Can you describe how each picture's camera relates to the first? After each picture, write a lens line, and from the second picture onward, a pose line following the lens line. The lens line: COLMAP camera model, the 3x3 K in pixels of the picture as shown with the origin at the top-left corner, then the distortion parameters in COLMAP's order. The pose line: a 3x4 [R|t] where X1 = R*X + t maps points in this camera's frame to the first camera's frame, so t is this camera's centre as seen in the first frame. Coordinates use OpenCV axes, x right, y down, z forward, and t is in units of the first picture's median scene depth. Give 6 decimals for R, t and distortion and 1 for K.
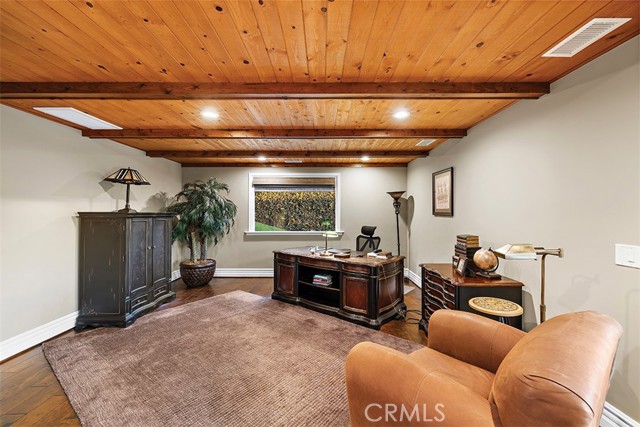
lens RADIAL K [[270.8, 0, 323.7], [0, 270.8, 210.4], [0, 0, 1]] dist [-0.008603, -0.000388]
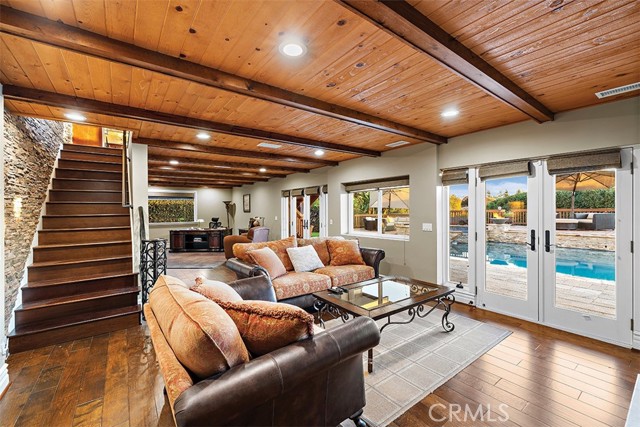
lens RADIAL K [[270.8, 0, 326.6], [0, 270.8, 214.7], [0, 0, 1]] dist [-0.008603, -0.000388]
pose [[0.796620, -0.017492, 0.604227, -0.449671], [0.008962, 0.999813, 0.017128, 0.005886], [-0.604414, -0.008230, 0.796628, -1.326674]]
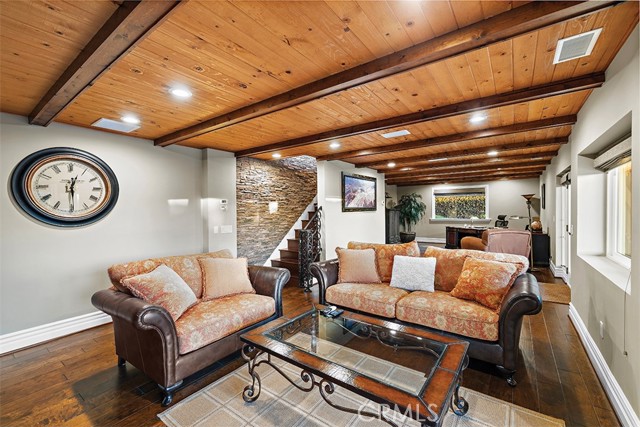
lens RADIAL K [[270.8, 0, 314.7], [0, 270.8, 213.4], [0, 0, 1]] dist [-0.008603, -0.000388]
pose [[0.798562, -0.002688, -0.601906, 0.257895], [0.013817, 0.999808, 0.013866, 0.003579], [0.601754, -0.019390, 0.798446, -1.253122]]
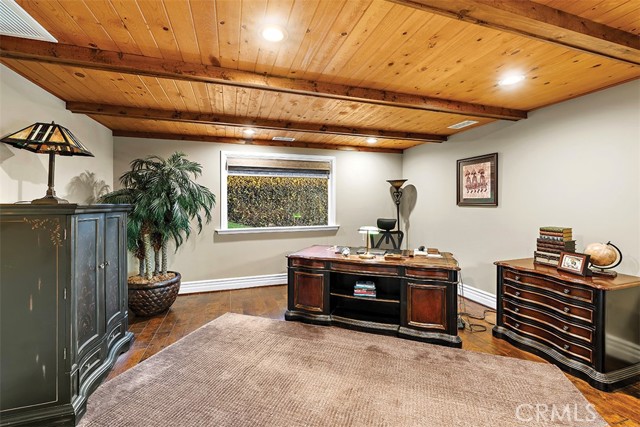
lens RADIAL K [[270.8, 0, 320.5], [0, 270.8, 203.1], [0, 0, 1]] dist [-0.008603, -0.000388]
pose [[0.949167, -0.004224, 0.314743, -0.310853], [0.002020, 0.999971, 0.007329, 0.002003], [-0.314765, -0.006321, 0.949148, 0.254715]]
